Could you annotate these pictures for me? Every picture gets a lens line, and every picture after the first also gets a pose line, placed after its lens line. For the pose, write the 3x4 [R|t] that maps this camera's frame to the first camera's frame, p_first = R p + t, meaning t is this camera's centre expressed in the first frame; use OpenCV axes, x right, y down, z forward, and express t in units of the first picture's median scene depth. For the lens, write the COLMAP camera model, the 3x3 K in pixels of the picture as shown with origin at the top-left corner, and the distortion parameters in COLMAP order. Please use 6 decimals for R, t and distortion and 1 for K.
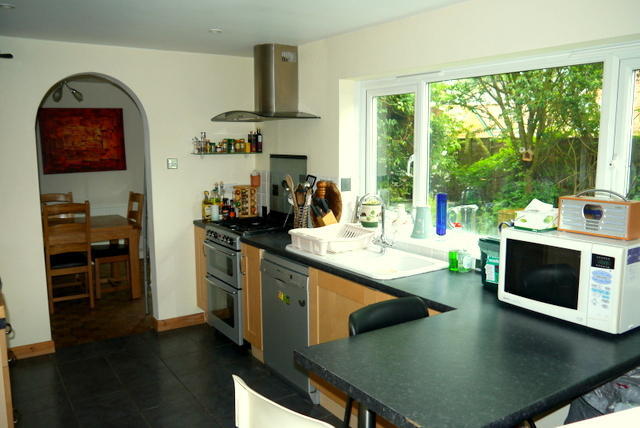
lens RADIAL K [[549.6, 0, 321.3], [0, 549.6, 212.7], [0, 0, 1]] dist [-0.017748, -0.002948]
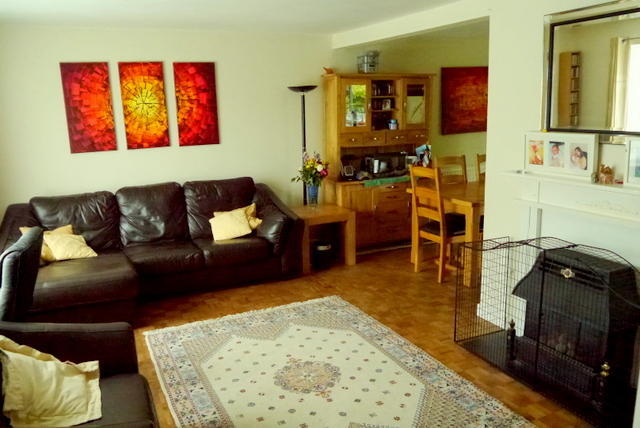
lens RADIAL K [[549.6, 0, 320.5], [0, 549.6, 215.8], [0, 0, 1]] dist [-0.017748, -0.002948]
pose [[0.983856, 0.017289, -0.178126, -0.525276], [-0.004052, 0.997220, 0.074407, 0.004482], [0.178917, -0.072484, 0.981191, -0.042790]]
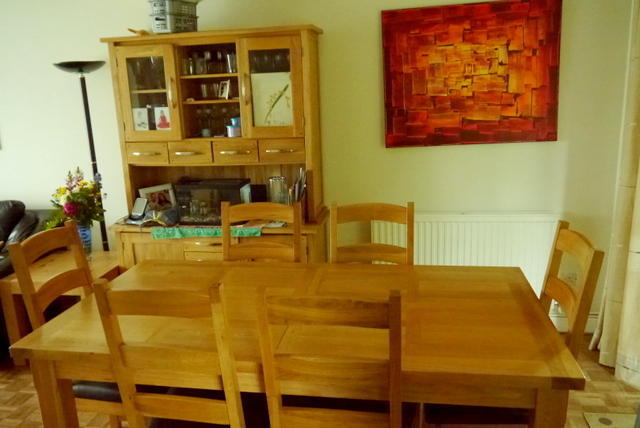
lens RADIAL K [[549.6, 0, 322.6], [0, 549.6, 215.1], [0, 0, 1]] dist [-0.017748, -0.002948]
pose [[0.683501, 0.146506, -0.715096, -0.167464], [-0.058423, 0.987488, 0.146471, -0.075780], [0.727608, -0.058335, 0.683508, 0.581864]]
